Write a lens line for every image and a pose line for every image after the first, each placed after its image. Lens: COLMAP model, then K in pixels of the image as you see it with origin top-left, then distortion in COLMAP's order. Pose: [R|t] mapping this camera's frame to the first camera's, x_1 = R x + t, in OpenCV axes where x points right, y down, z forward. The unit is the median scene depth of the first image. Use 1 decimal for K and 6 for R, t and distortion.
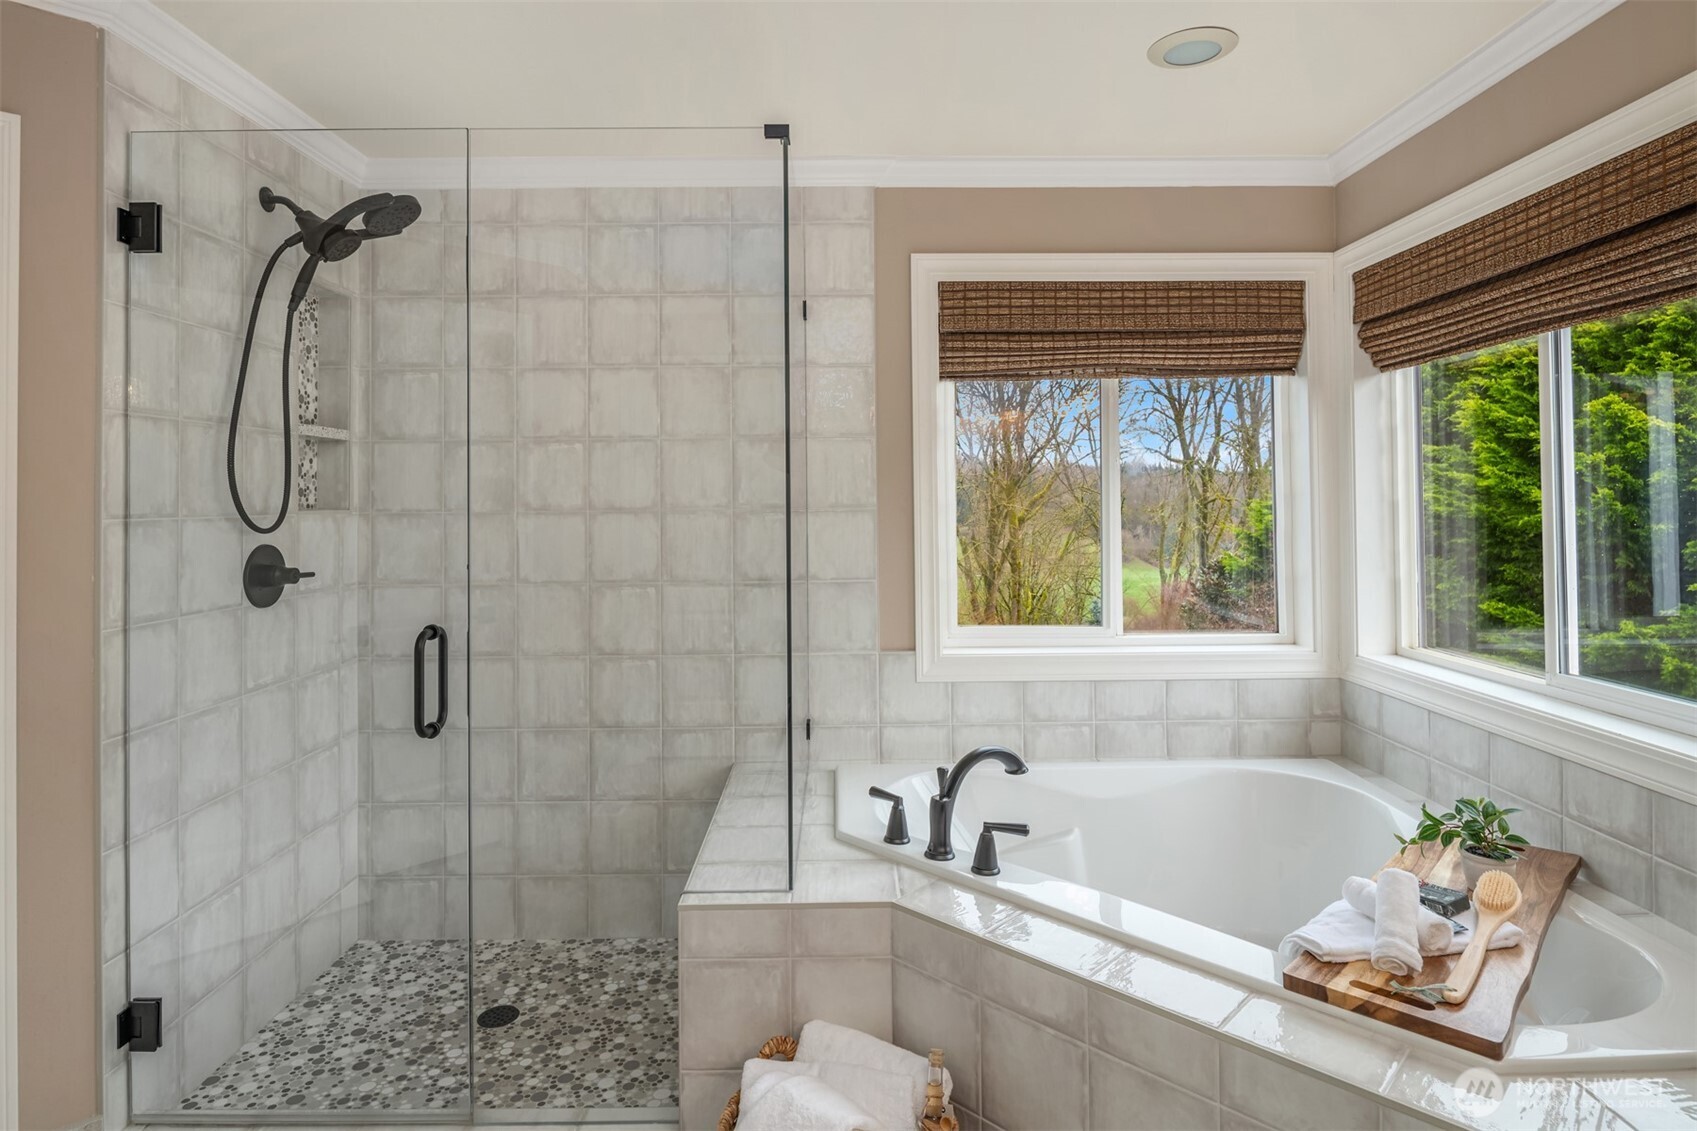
lens RADIAL K [[939.9, 0, 864.7], [0, 939.9, 454.2], [0, 0, 1]] dist [-0.001950, -0.004763]
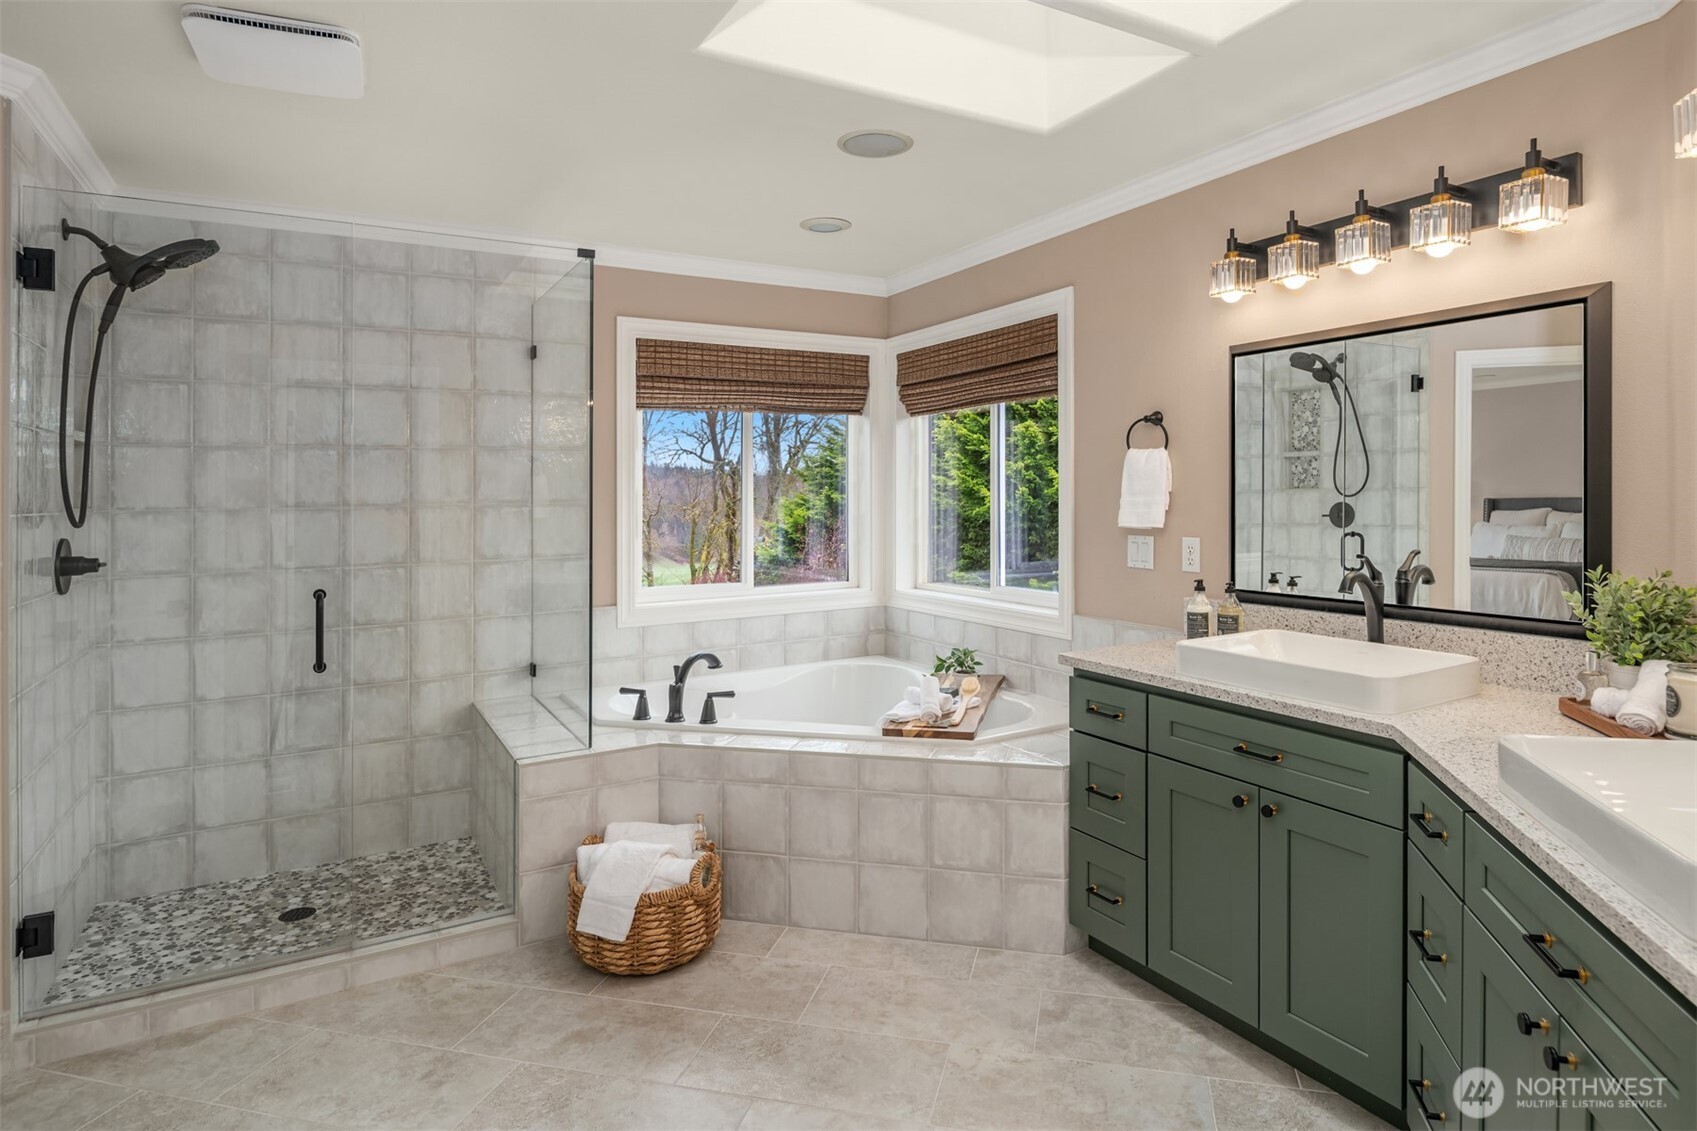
lens RADIAL K [[939.9, 0, 890.9], [0, 939.9, 476.2], [0, 0, 1]] dist [-0.001950, -0.004763]
pose [[0.865900, 0.004459, 0.500197, -0.288566], [-0.016418, 0.999675, 0.019510, -0.013946], [-0.499947, -0.025106, 0.865692, -0.388823]]
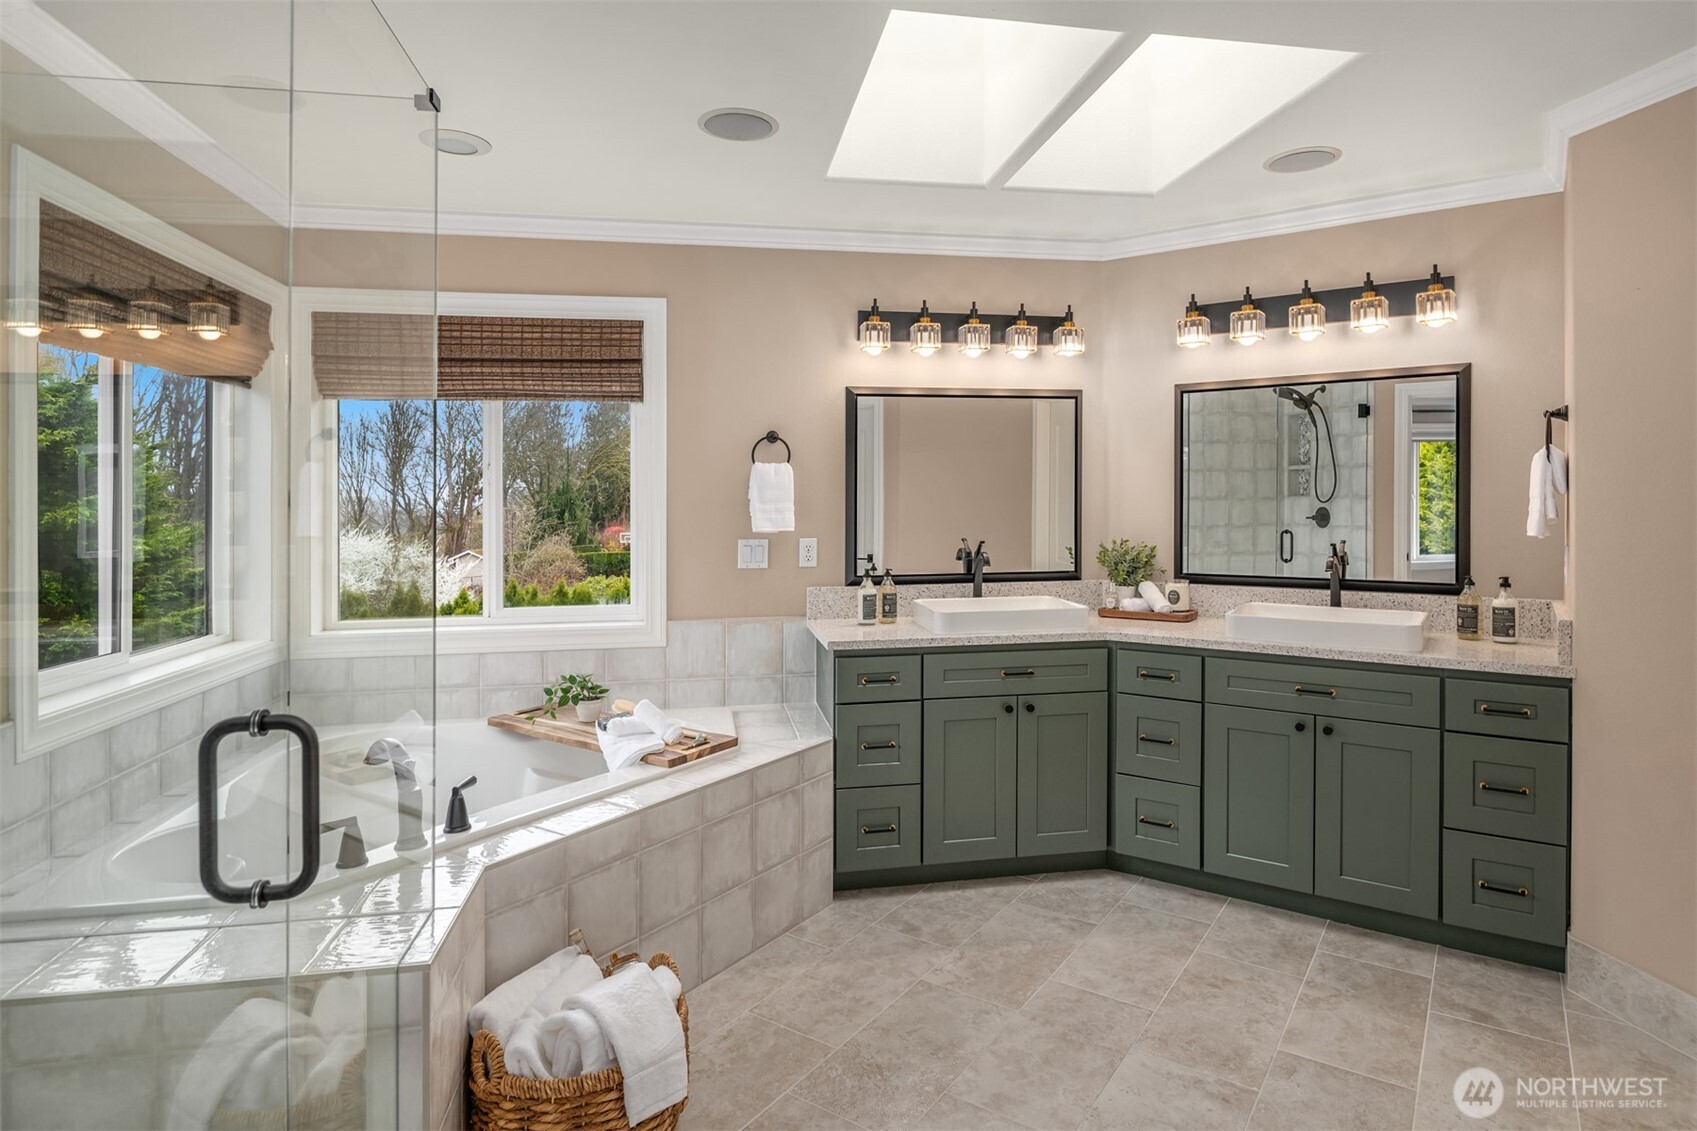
lens RADIAL K [[939.9, 0, 832.1], [0, 939.9, 515.9], [0, 0, 1]] dist [-0.001950, -0.004763]
pose [[-0.169126, -0.005172, 0.985581, -0.729024], [-0.035079, 0.999384, -0.000776, 0.039173], [-0.984970, -0.034704, -0.169204, 0.531817]]
